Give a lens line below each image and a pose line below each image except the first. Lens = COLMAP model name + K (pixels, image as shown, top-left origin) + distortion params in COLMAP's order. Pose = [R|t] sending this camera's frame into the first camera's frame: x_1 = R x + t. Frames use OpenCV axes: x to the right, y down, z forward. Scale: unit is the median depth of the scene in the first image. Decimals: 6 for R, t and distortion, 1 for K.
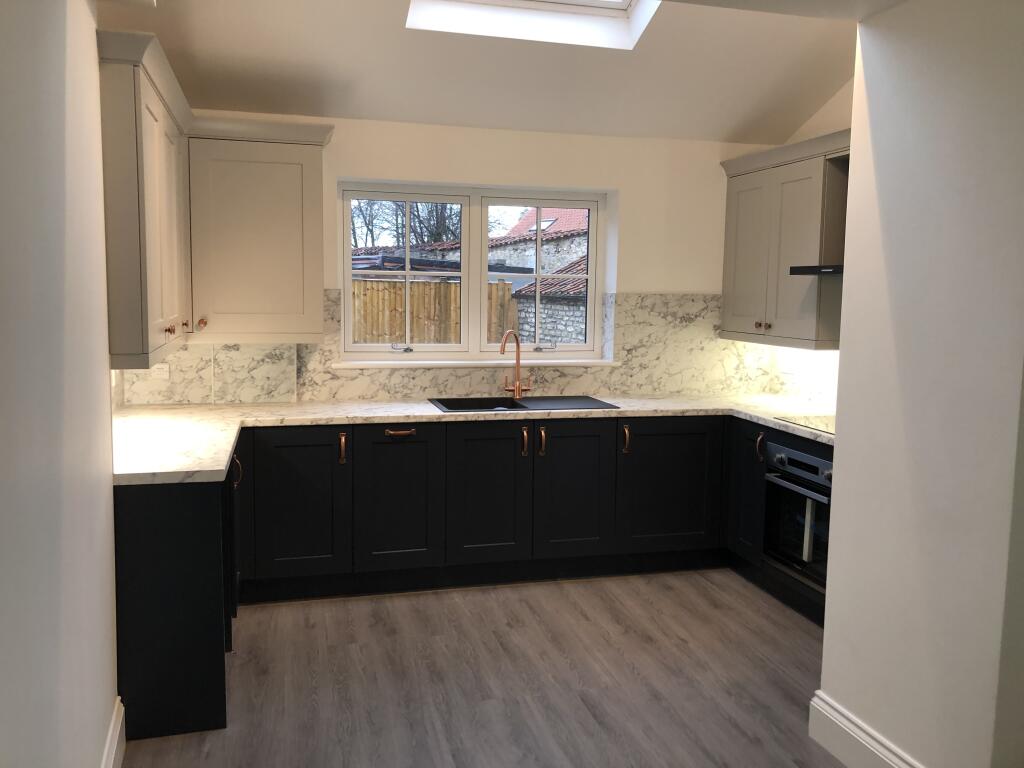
lens RADIAL K [[838.0, 0, 512.0], [0, 838.0, 383.4], [0, 0, 1]] dist [0.000556, -0.000078]
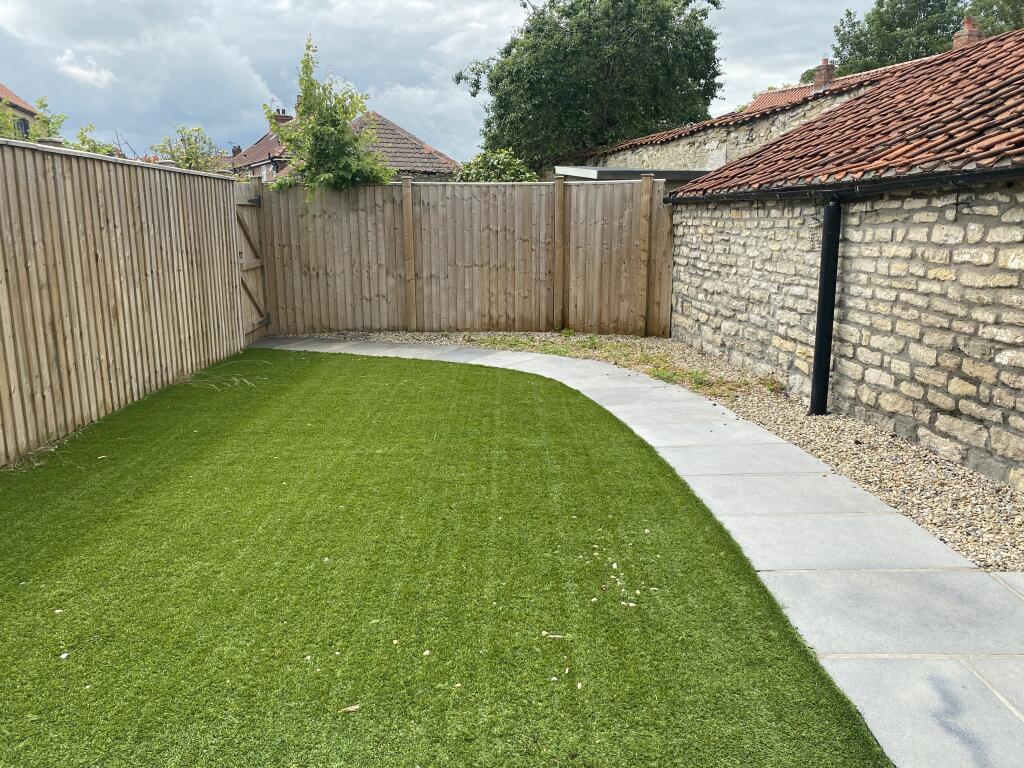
lens RADIAL K [[810.6, 0, 509.0], [0, 810.6, 390.8], [0, 0, 1]] dist [-0.005034, -0.002455]
pose [[0.967442, 0.027146, -0.251632, 0.045991], [-0.002919, 0.995362, 0.096158, -0.021515], [0.253075, -0.092293, 0.963034, 0.383603]]
